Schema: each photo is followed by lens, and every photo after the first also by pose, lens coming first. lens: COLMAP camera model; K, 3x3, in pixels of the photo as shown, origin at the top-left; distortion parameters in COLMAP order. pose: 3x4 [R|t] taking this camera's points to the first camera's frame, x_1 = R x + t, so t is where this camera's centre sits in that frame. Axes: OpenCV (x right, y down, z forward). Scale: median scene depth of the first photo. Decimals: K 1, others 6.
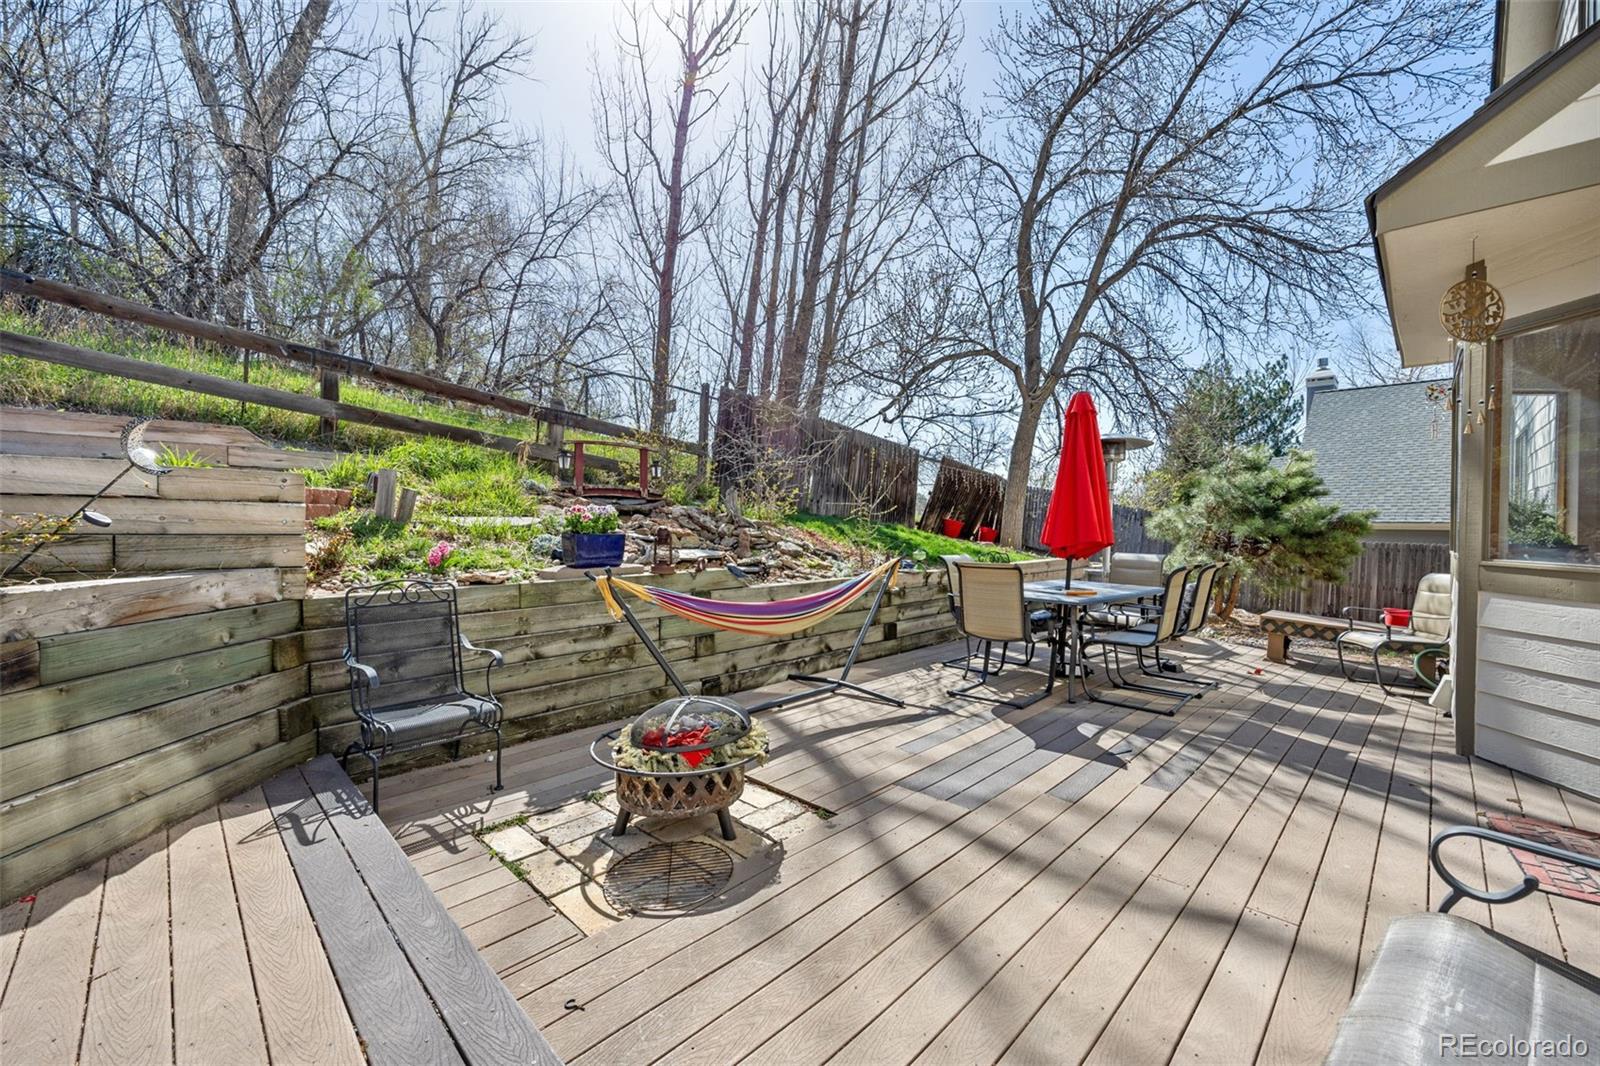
lens RADIAL K [[645.6, 0, 802.8], [0, 645.6, 517.3], [0, 0, 1]] dist [-0.001653, -0.000104]
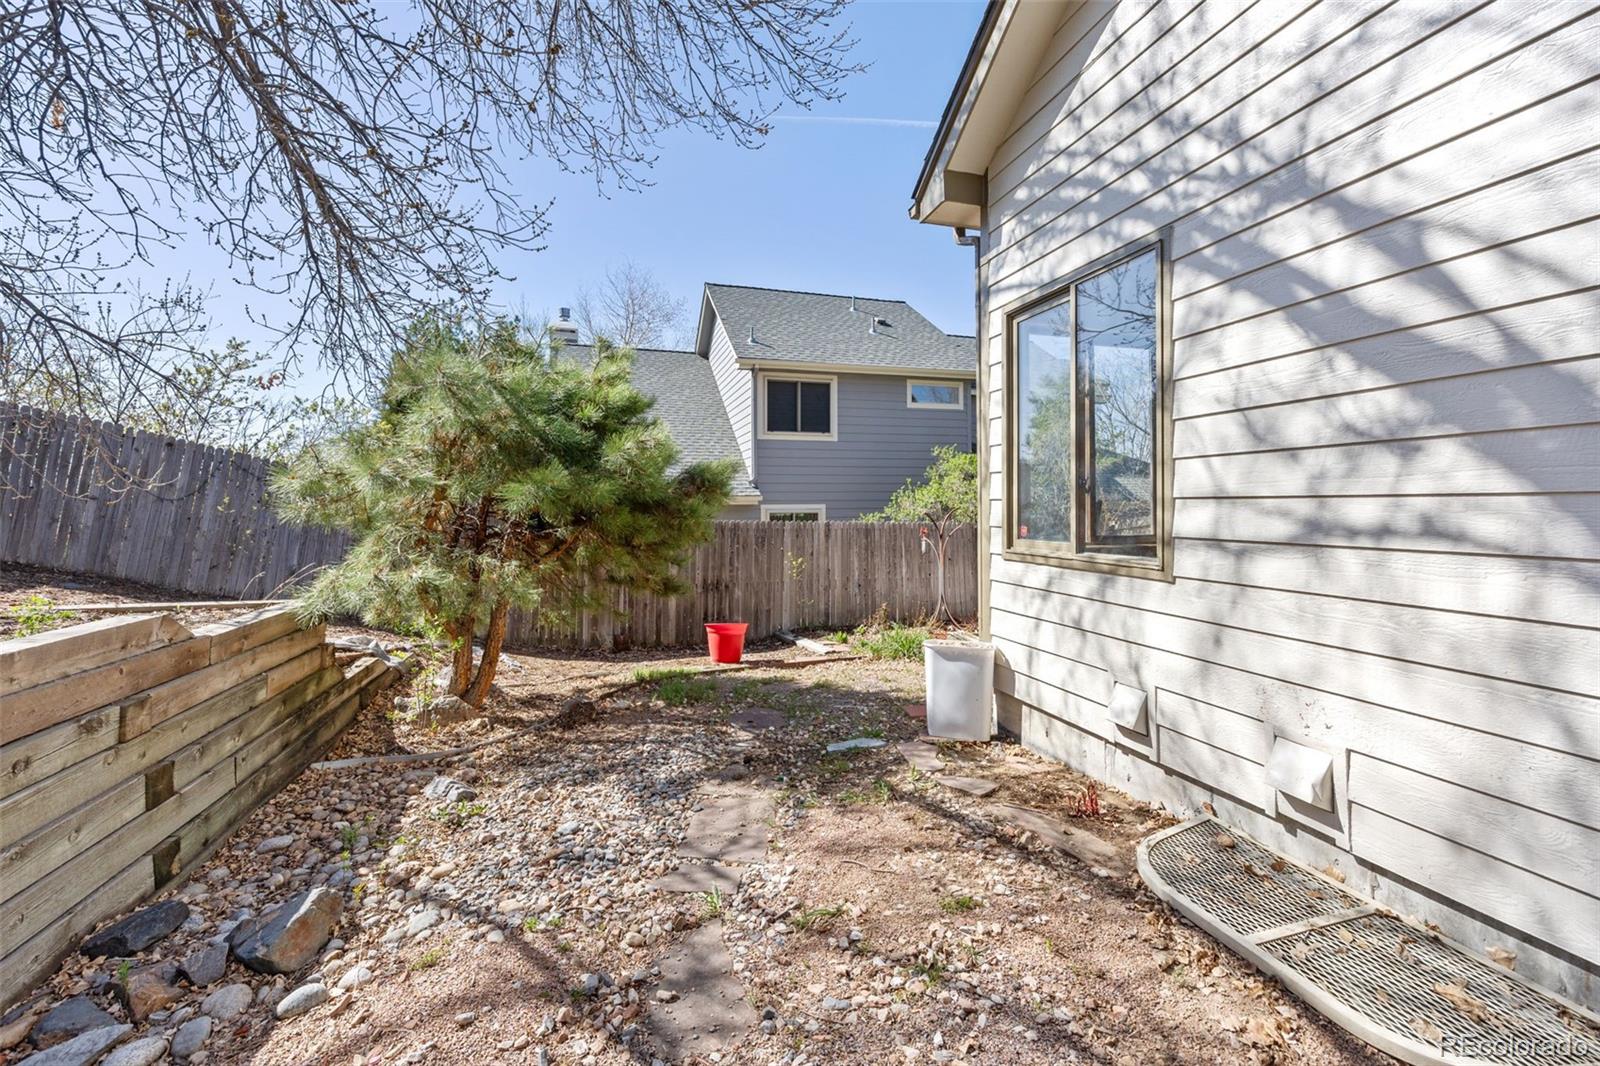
lens RADIAL K [[645.6, 0, 802.8], [0, 645.6, 517.3], [0, 0, 1]] dist [-0.001653, -0.000104]
pose [[0.470266, -0.020921, 0.882276, 0.443533], [0.004306, 0.999761, 0.021412, 0.028025], [-0.882514, -0.006270, 0.470244, 0.713100]]
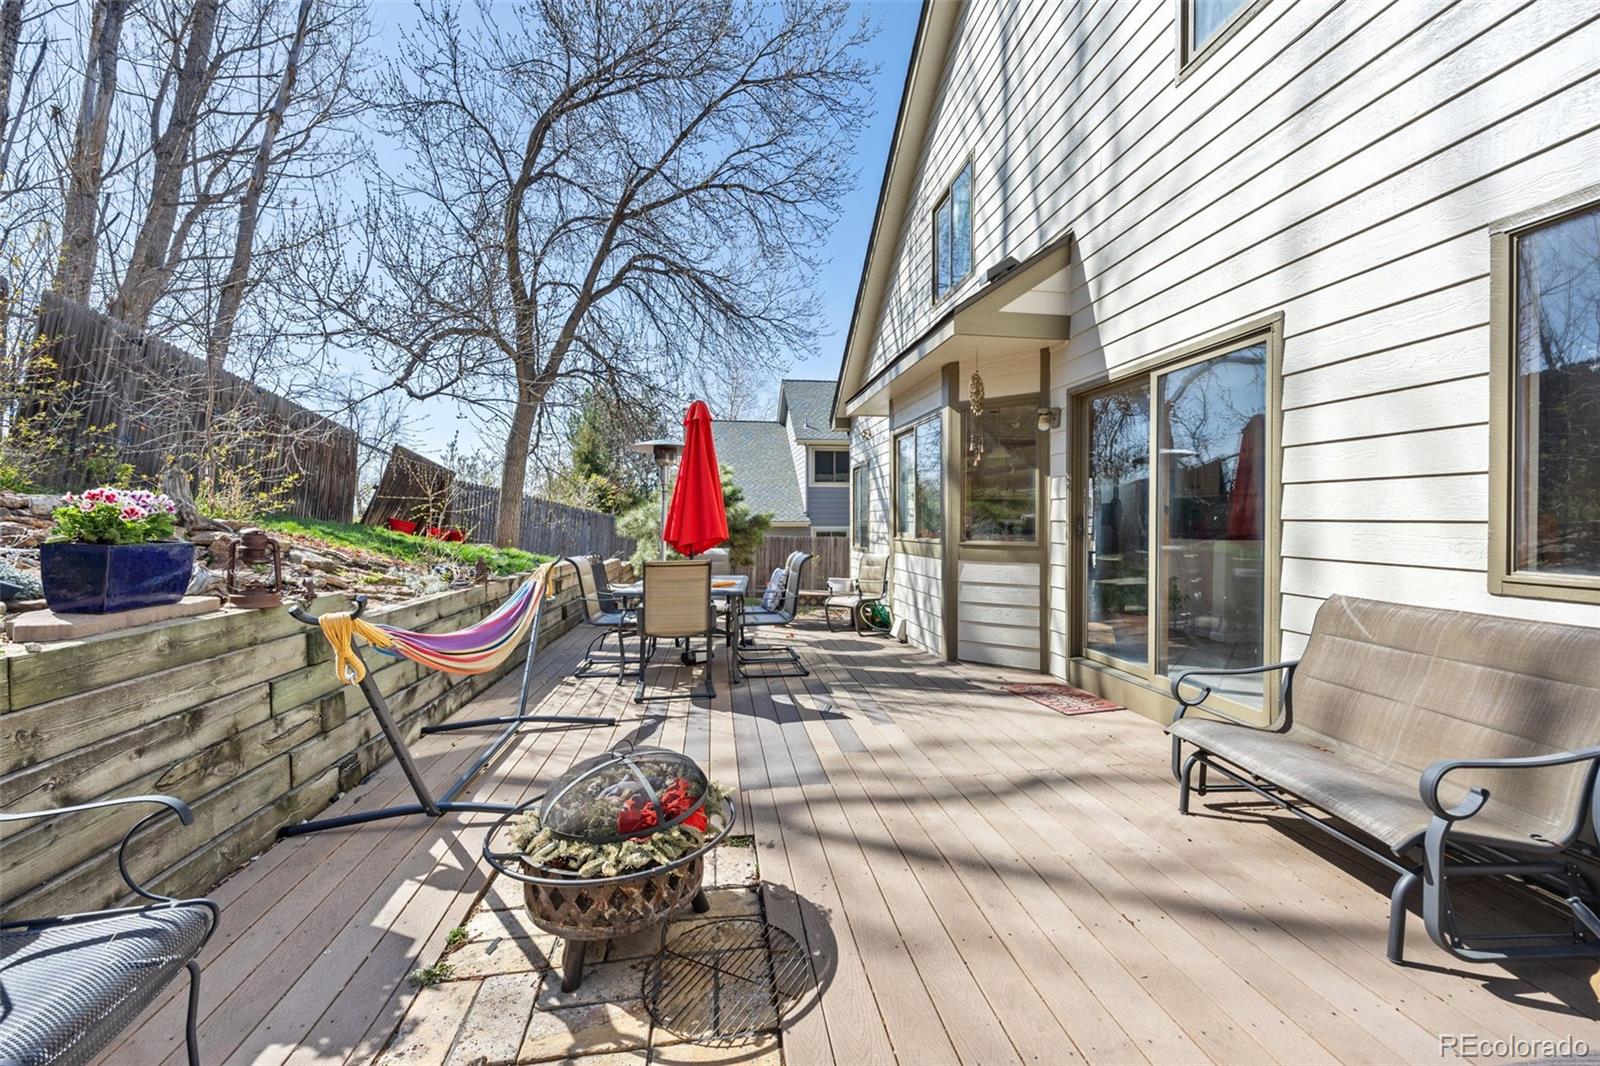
lens RADIAL K [[642.9, 0, 804.9], [0, 642.9, 520.7], [0, 0, 1]] dist [-0.000035, 0.000090]
pose [[0.600962, -0.002512, 0.799273, -0.185560], [-0.001035, 0.999992, 0.003920, 0.001988], [-0.799277, -0.003183, 0.600955, 0.113443]]
